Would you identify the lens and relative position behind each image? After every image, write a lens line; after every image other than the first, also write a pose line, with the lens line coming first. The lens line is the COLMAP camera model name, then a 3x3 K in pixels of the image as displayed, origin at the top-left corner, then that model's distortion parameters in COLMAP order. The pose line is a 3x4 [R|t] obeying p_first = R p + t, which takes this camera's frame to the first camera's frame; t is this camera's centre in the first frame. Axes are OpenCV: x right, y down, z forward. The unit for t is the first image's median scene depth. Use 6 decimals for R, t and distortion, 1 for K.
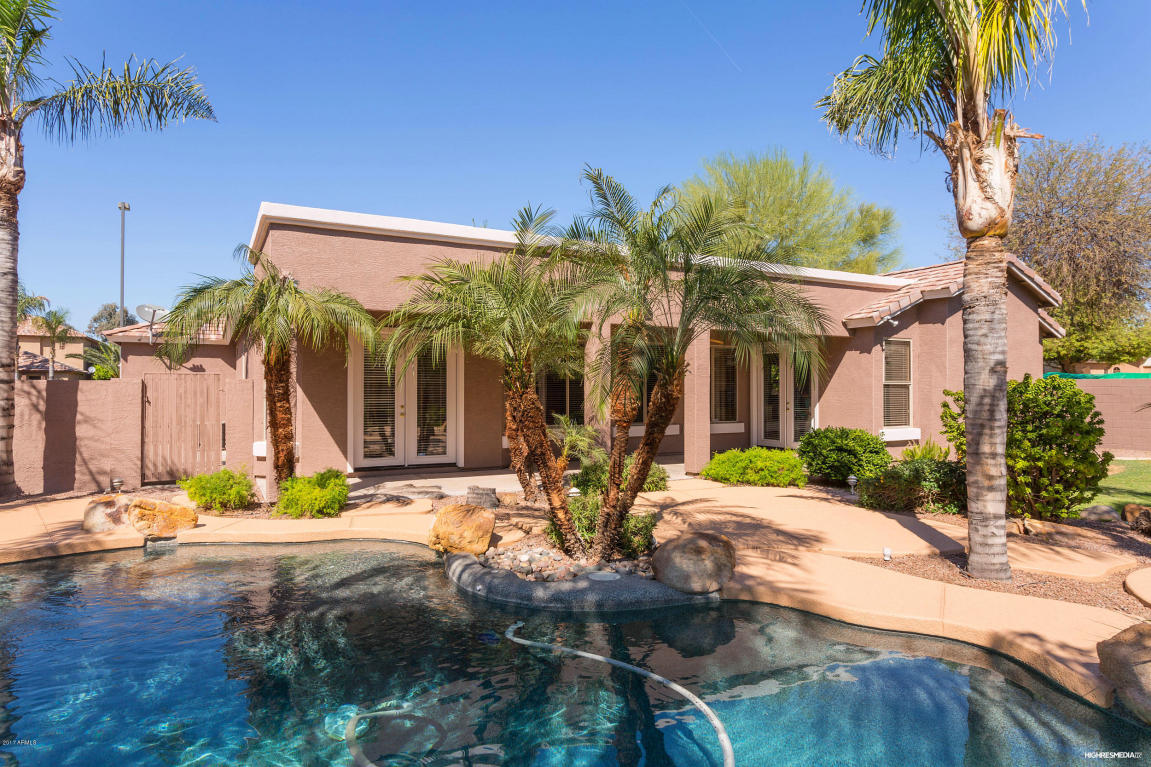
lens RADIAL K [[679.3, 0, 579.9], [0, 679.3, 375.9], [0, 0, 1]] dist [-0.000332, 0.000608]
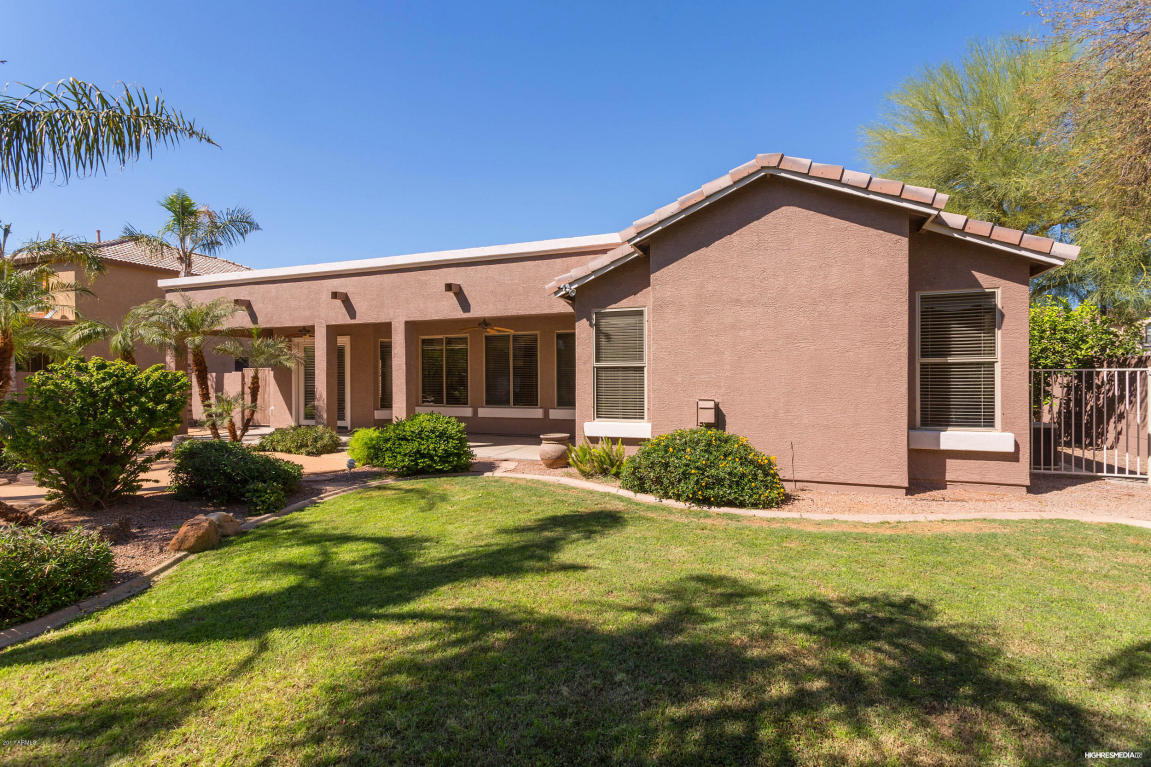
lens RADIAL K [[558.1, 0, 573.7], [0, 558.1, 378.4], [0, 0, 1]] dist [0.003157, 0.000948]
pose [[0.640581, -0.001649, -0.767889, 0.936908], [0.026250, 0.999460, 0.019751, 0.012429], [0.767442, -0.032809, 0.640278, 0.539785]]
